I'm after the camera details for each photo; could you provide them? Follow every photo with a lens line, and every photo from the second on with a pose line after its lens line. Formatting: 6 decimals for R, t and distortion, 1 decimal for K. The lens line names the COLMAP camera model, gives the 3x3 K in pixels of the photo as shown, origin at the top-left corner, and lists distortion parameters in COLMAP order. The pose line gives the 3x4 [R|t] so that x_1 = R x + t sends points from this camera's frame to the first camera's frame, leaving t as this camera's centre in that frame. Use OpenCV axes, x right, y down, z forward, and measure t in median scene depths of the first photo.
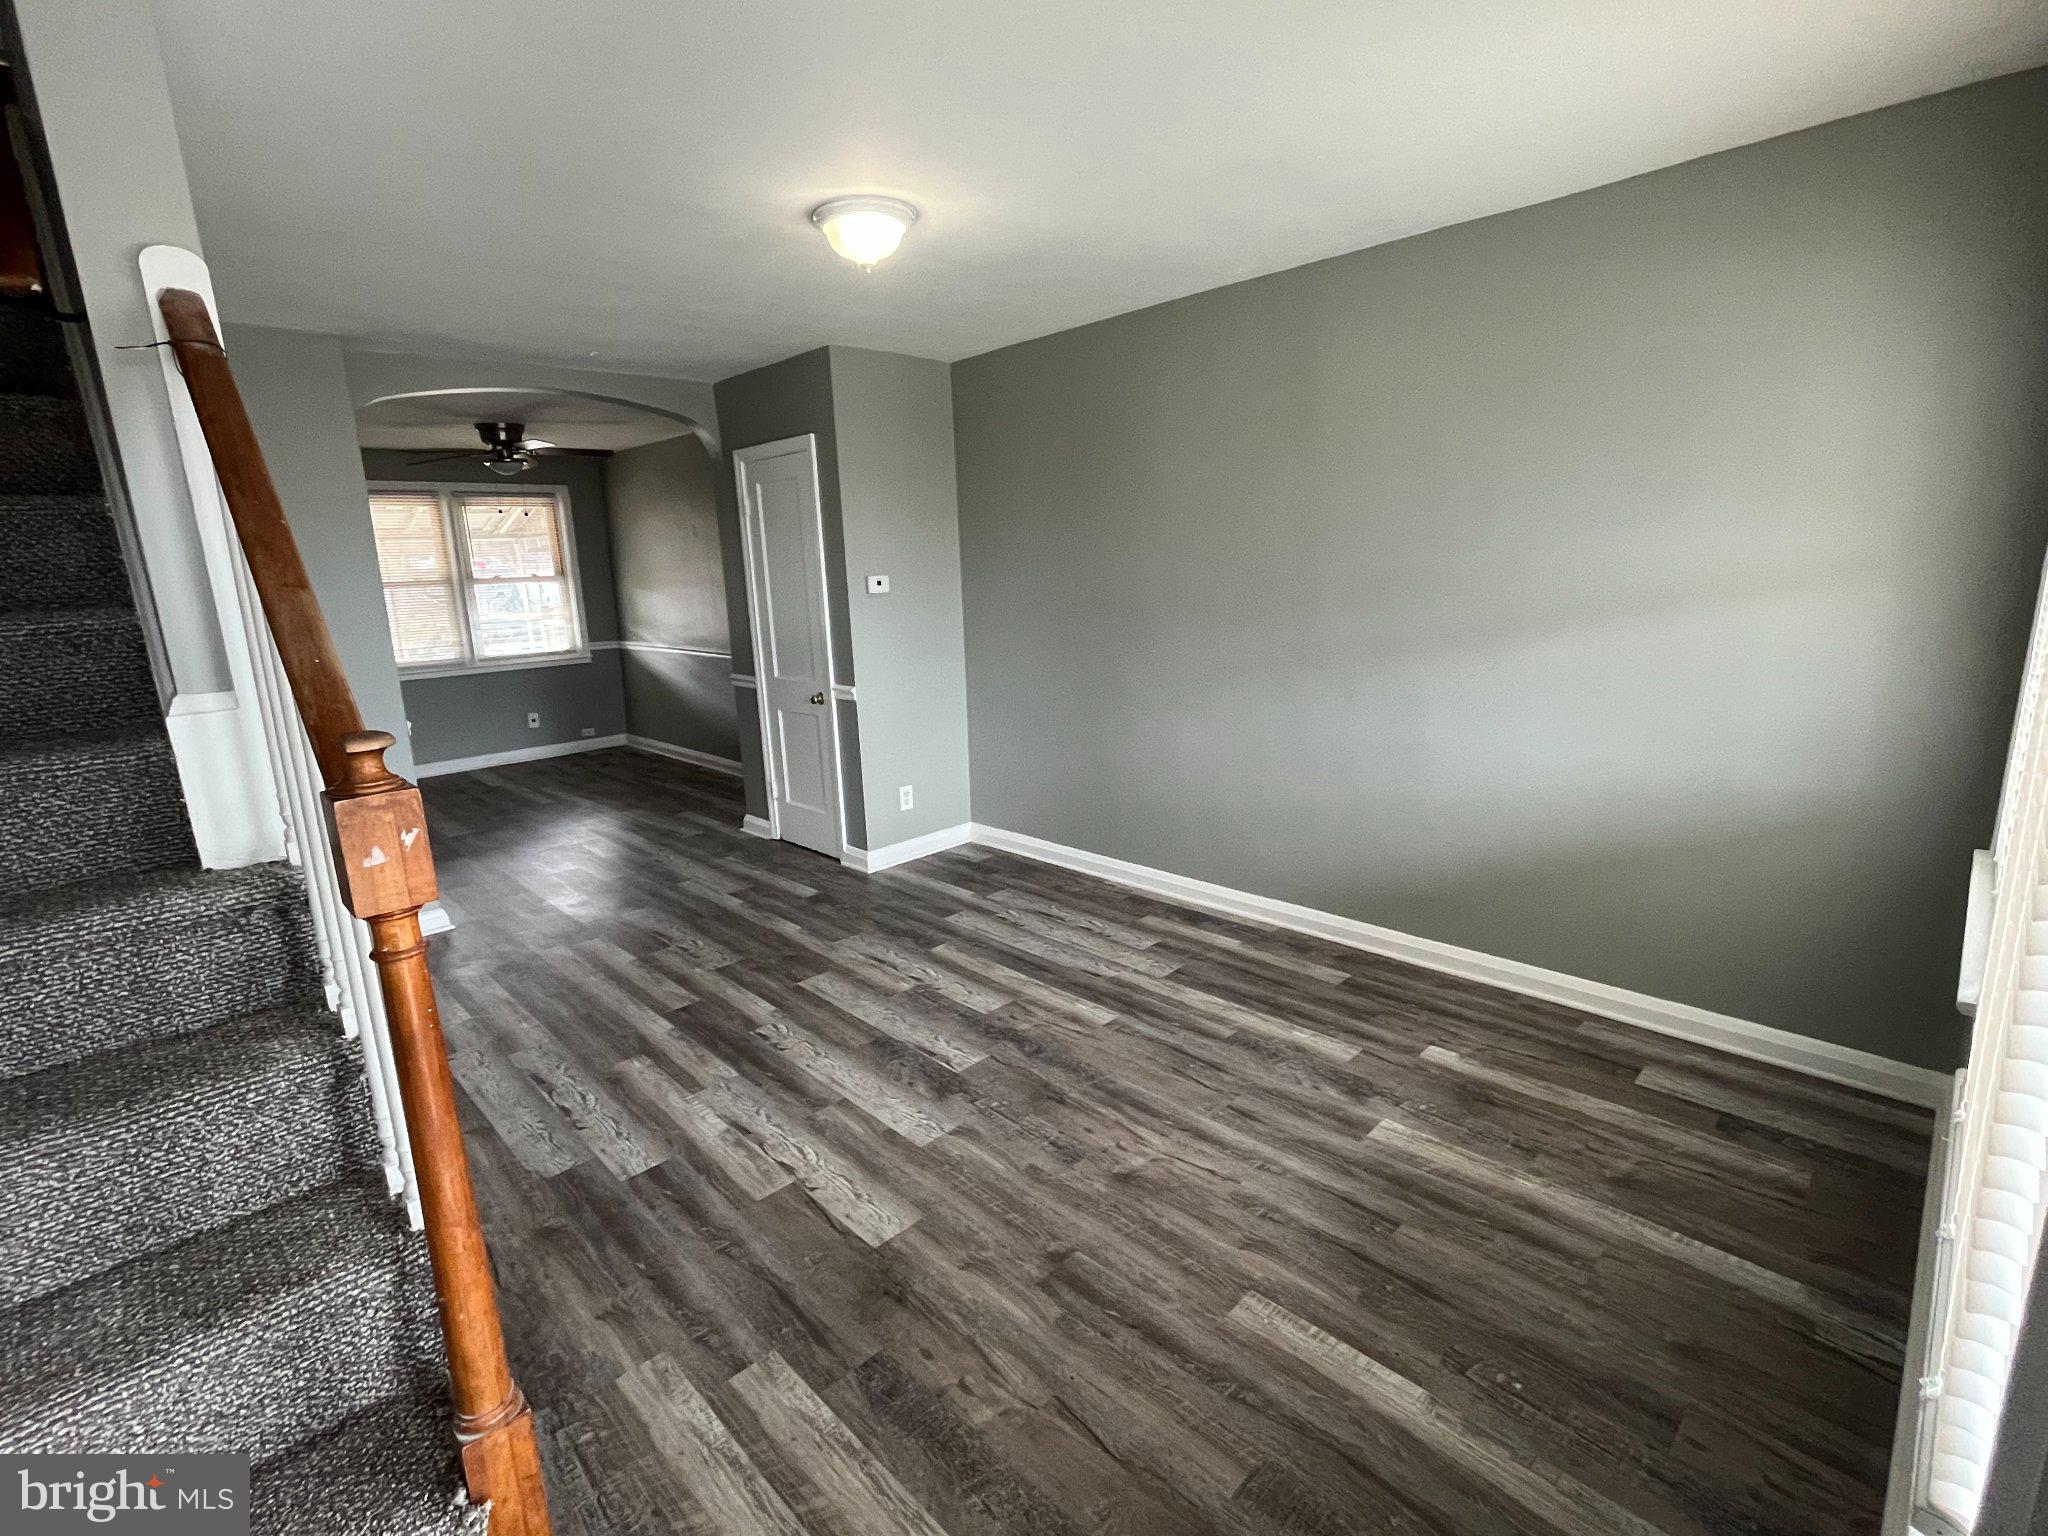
lens RADIAL K [[942.5, 0, 1030.4], [0, 942.5, 763.6], [0, 0, 1]] dist [-0.004173, -0.000912]
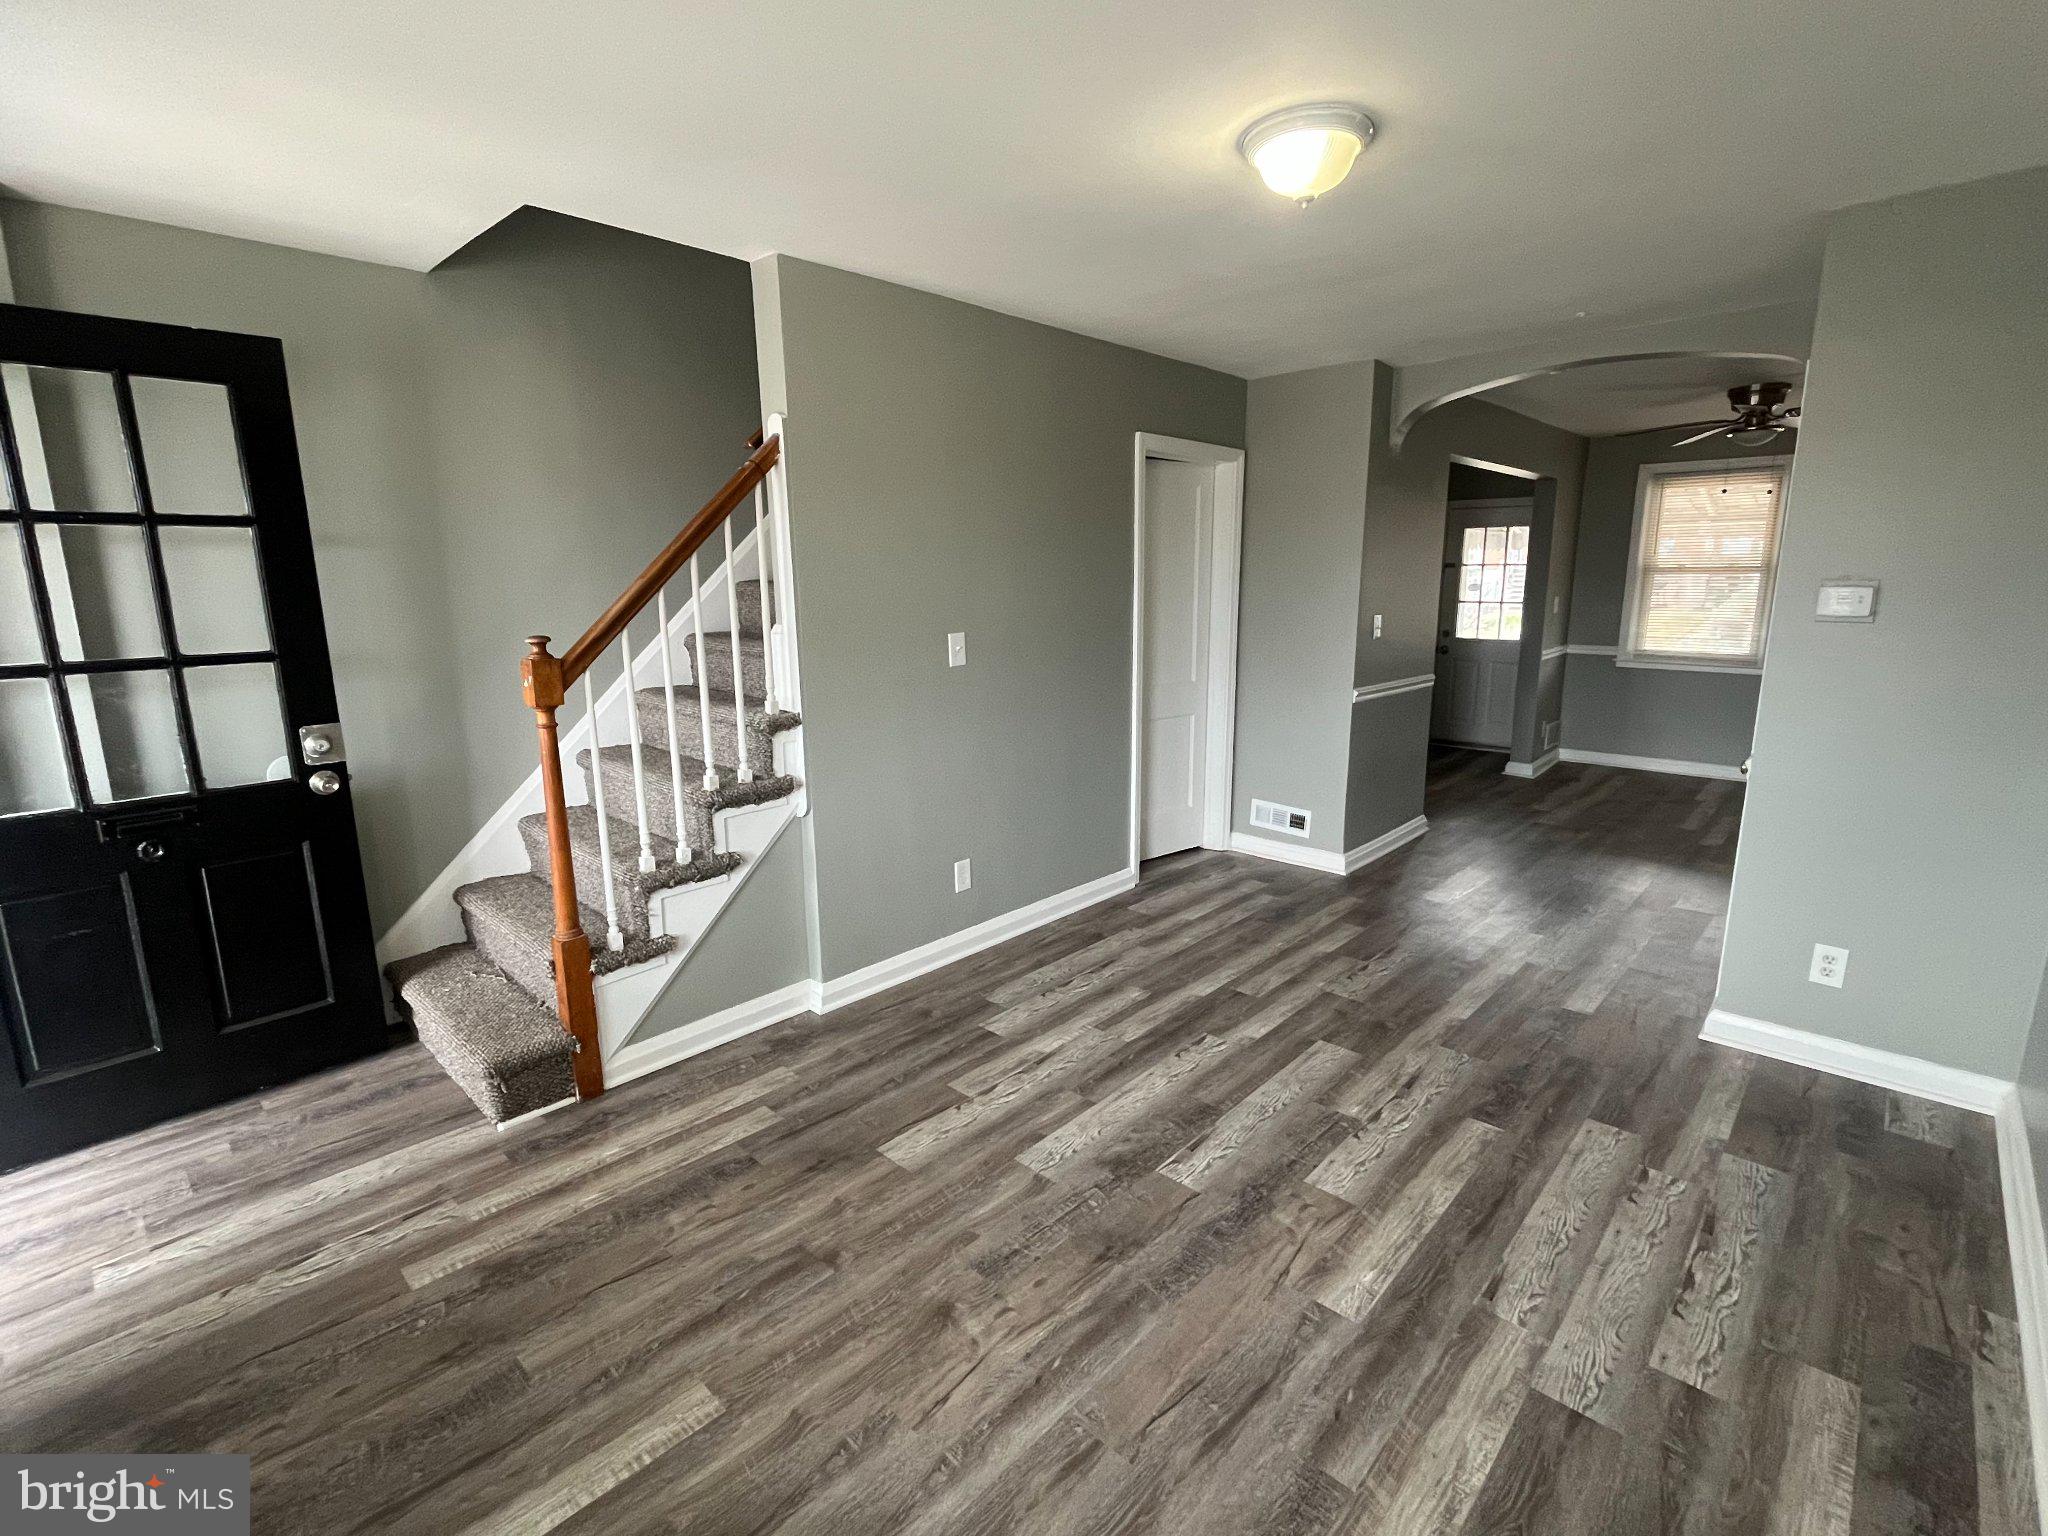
lens RADIAL K [[942.5, 0, 1030.4], [0, 942.5, 763.6], [0, 0, 1]] dist [-0.004173, -0.000912]
pose [[0.040532, 0.235752, -0.970968, 0.675269], [-0.207662, 0.952535, 0.222608, -0.193399], [0.977361, 0.192611, 0.087565, 0.762625]]
